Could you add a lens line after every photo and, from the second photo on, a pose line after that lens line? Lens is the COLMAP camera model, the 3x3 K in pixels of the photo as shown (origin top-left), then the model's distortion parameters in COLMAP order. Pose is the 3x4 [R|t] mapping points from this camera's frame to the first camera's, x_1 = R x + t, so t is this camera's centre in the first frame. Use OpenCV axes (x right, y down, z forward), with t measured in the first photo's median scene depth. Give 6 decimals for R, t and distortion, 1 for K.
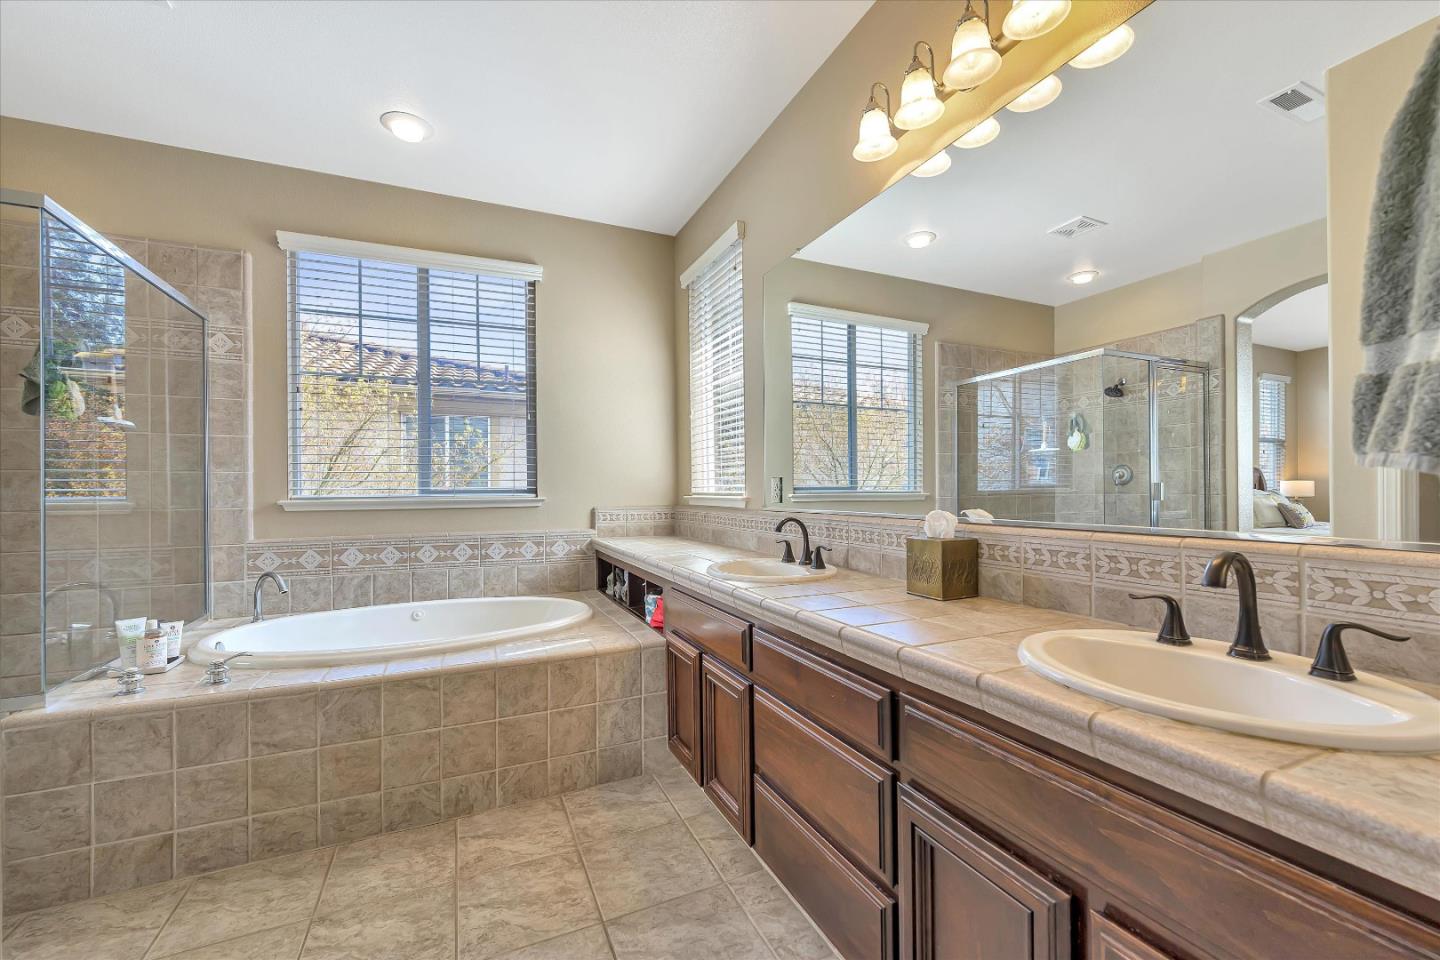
lens RADIAL K [[585.5, 0, 723.2], [0, 585.5, 483.1], [0, 0, 1]] dist [-0.002113, 0.000076]
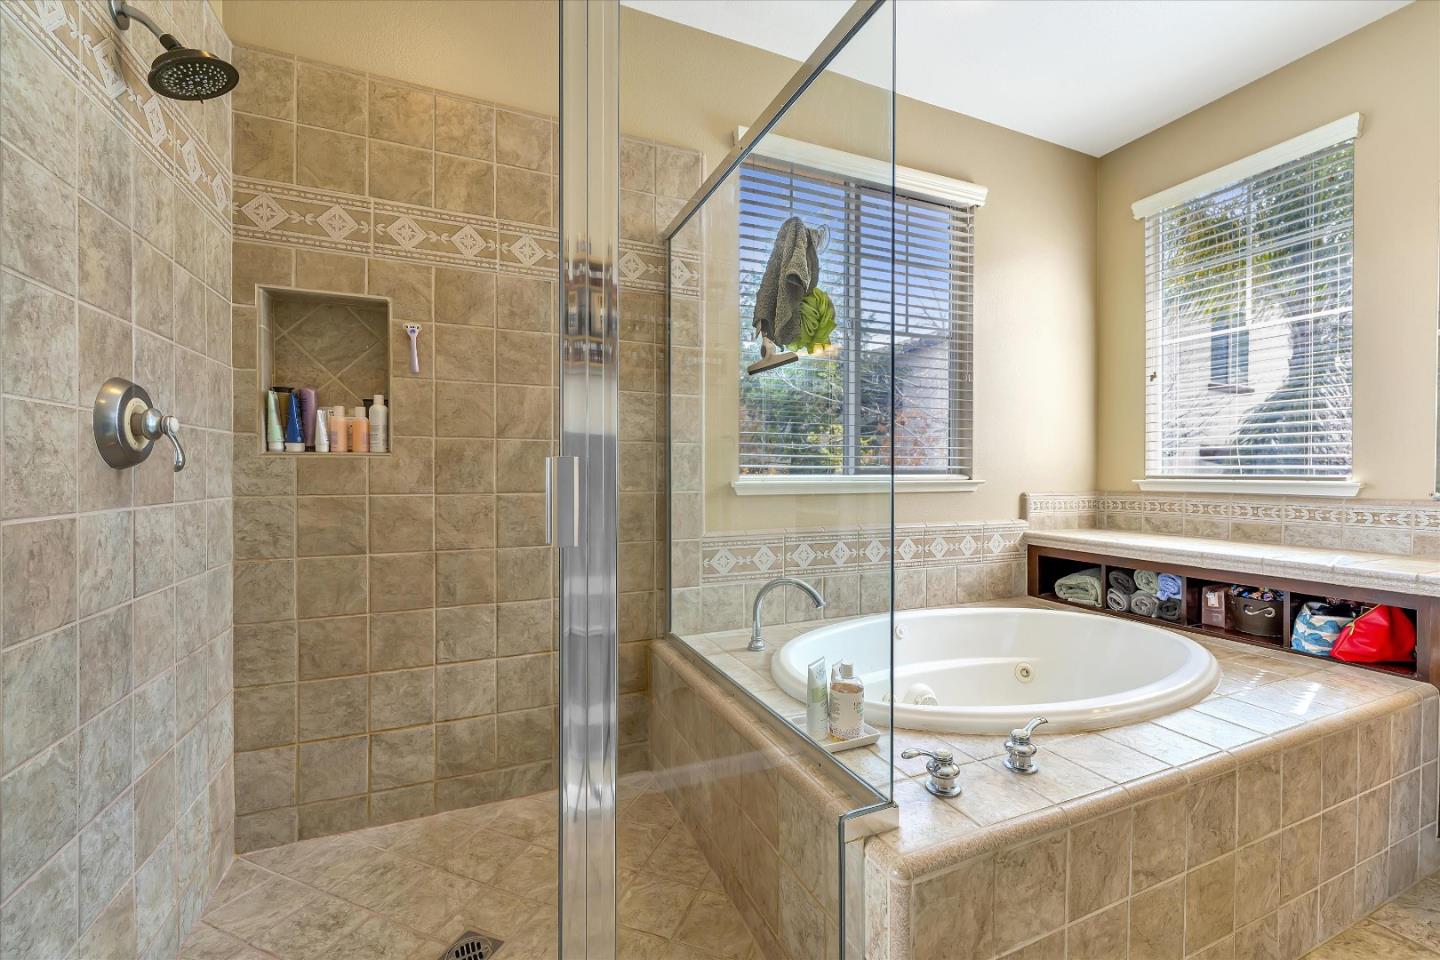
lens RADIAL K [[593.2, 0, 721.8], [0, 593.2, 468.4], [0, 0, 1]] dist [-0.002598, 0.000060]
pose [[0.999861, 0.009477, -0.013746, -0.860381], [-0.009402, 0.999941, 0.005516, 0.009888], [0.013797, -0.005386, 0.999890, 0.252846]]
